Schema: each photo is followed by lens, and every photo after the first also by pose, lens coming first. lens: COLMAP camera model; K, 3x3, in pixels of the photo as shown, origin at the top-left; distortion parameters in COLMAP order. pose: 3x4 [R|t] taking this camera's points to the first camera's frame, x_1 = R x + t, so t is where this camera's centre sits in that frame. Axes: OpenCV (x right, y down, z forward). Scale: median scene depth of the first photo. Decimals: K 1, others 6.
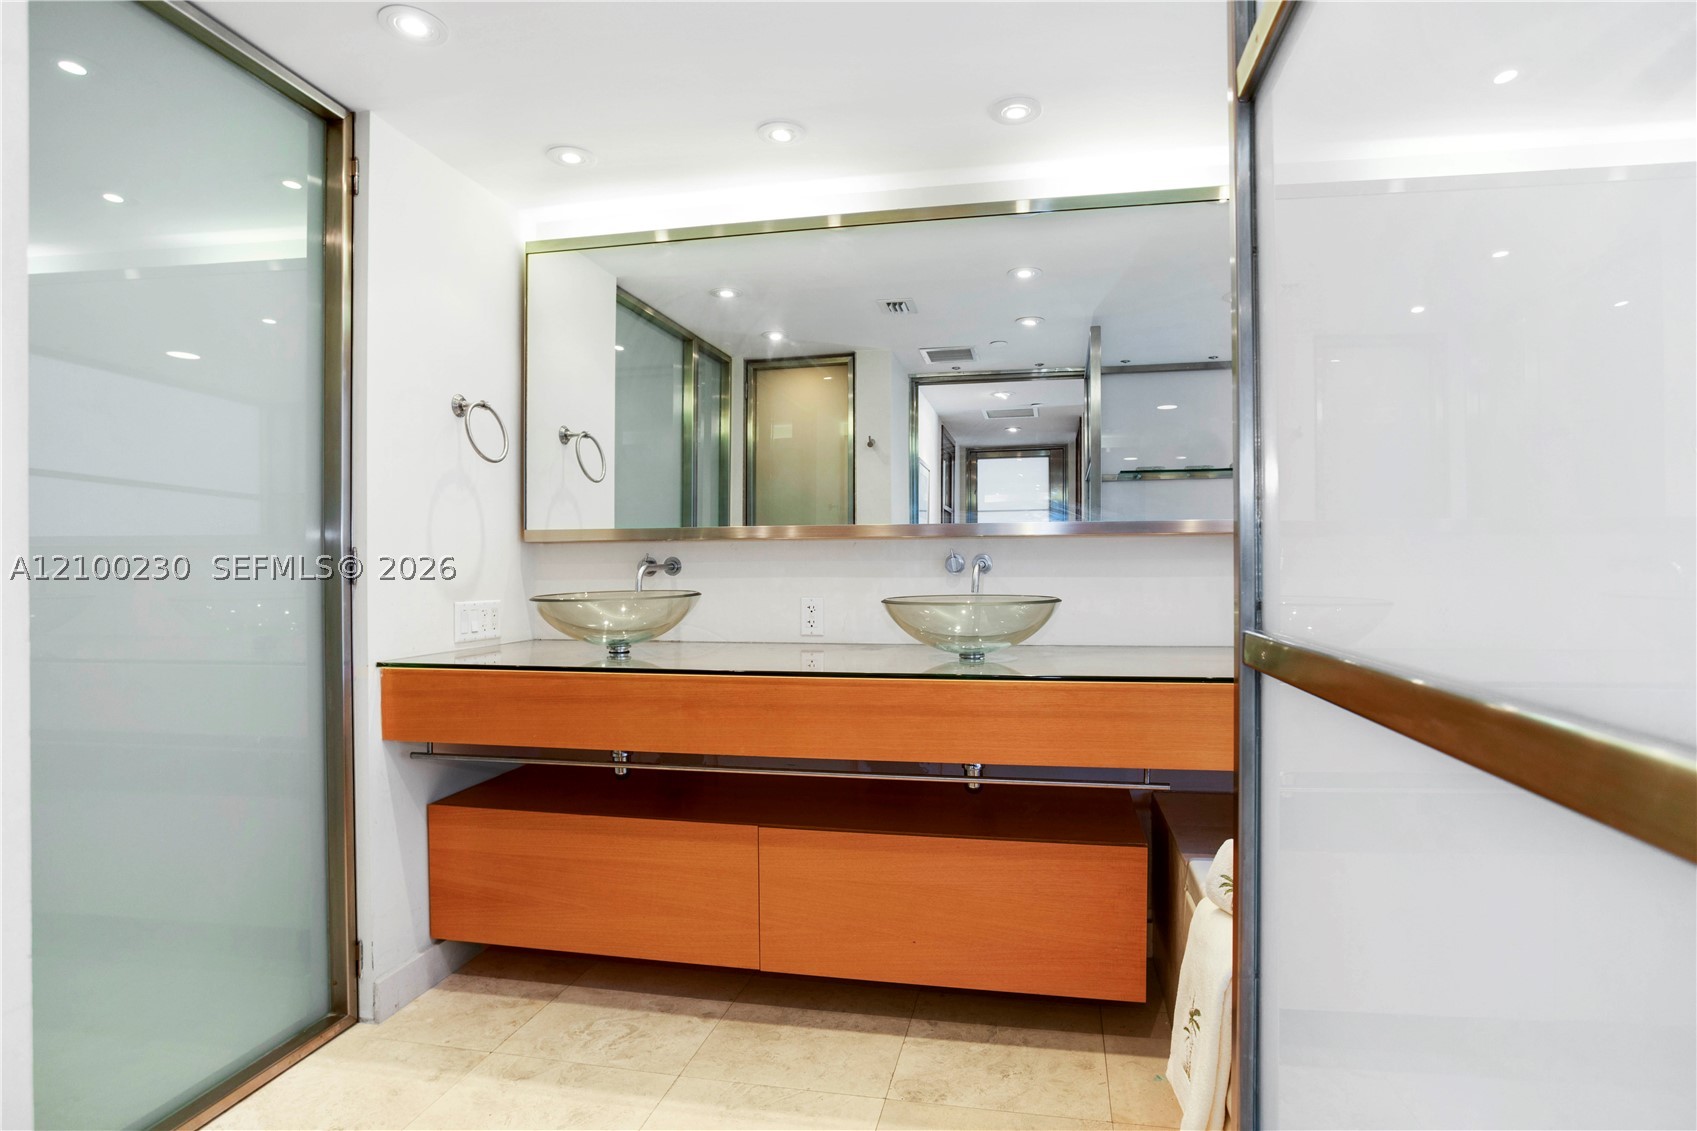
lens RADIAL K [[889.6, 0, 854.2], [0, 889.6, 580.1], [0, 0, 1]] dist [-0.065159, 0.033276]
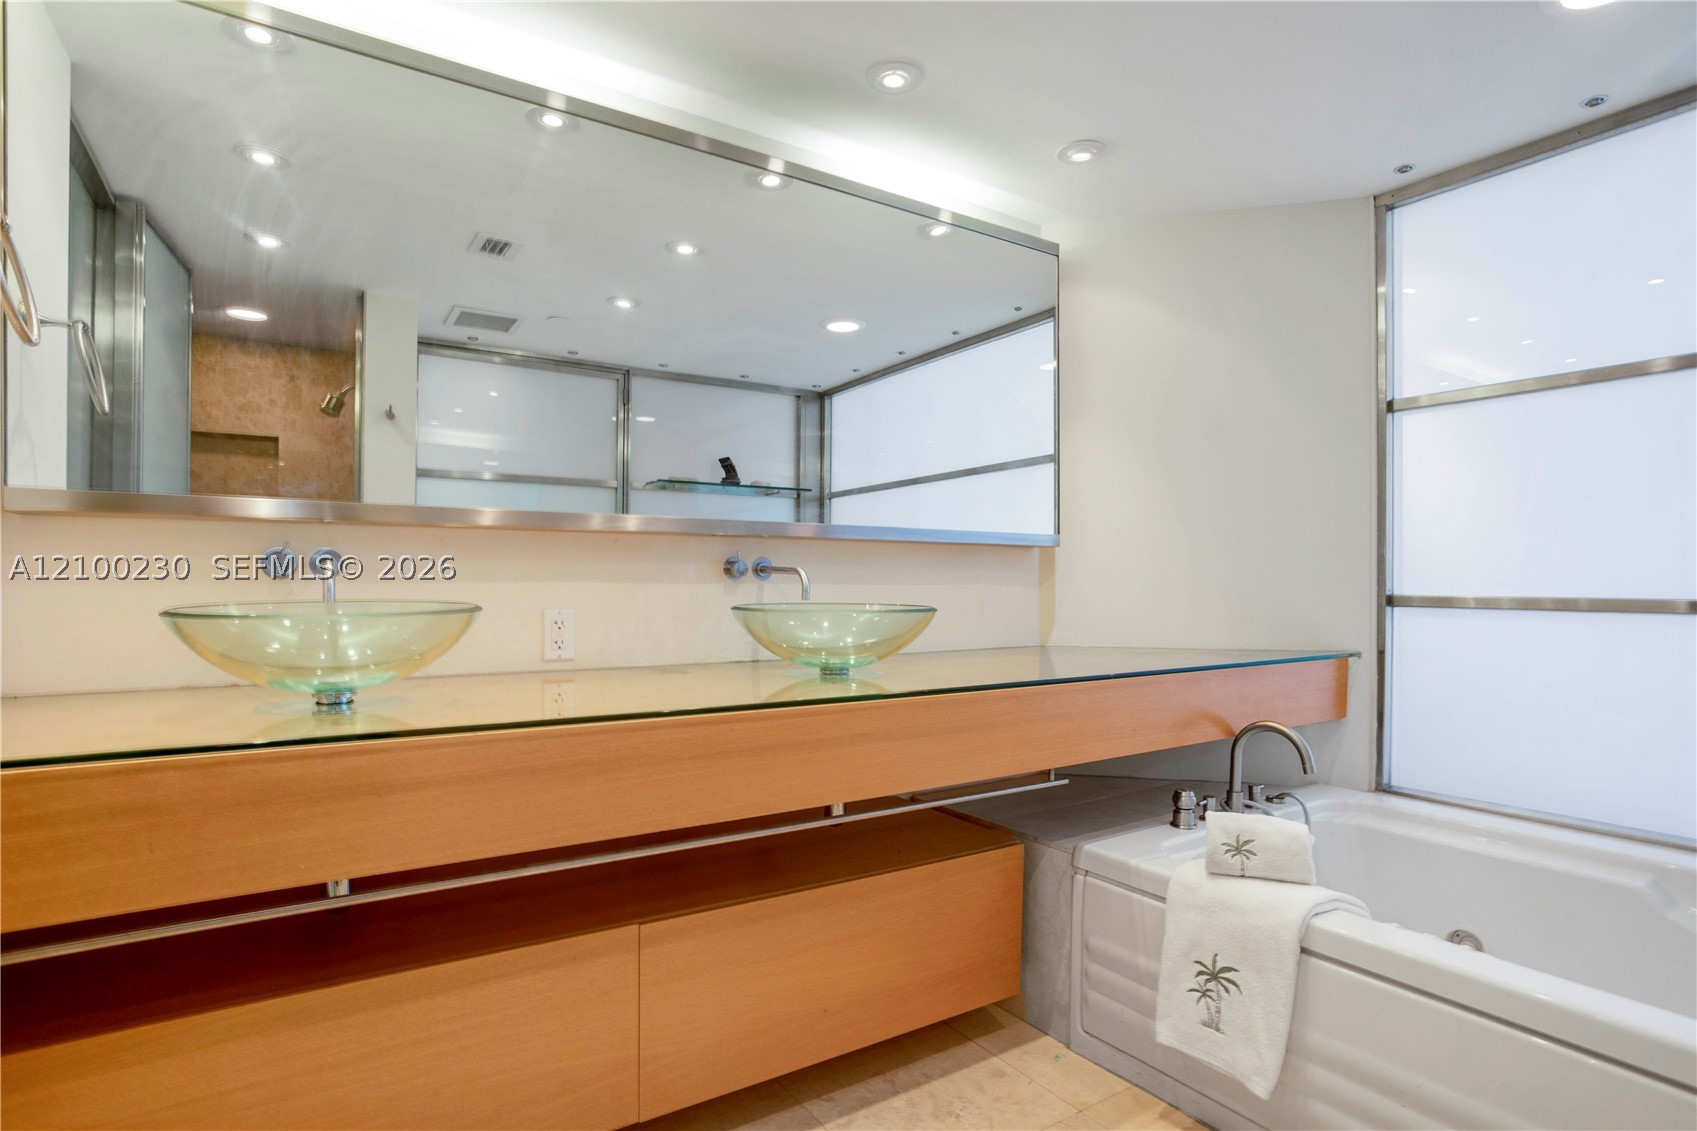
lens RADIAL K [[889.6, 0, 854.2], [0, 889.6, 580.1], [0, 0, 1]] dist [-0.065159, 0.033276]
pose [[0.698536, 0.009431, 0.715513, -0.501486], [0.000960, 0.999900, -0.014116, 0.006846], [-0.715574, 0.010547, 0.698457, 0.367918]]
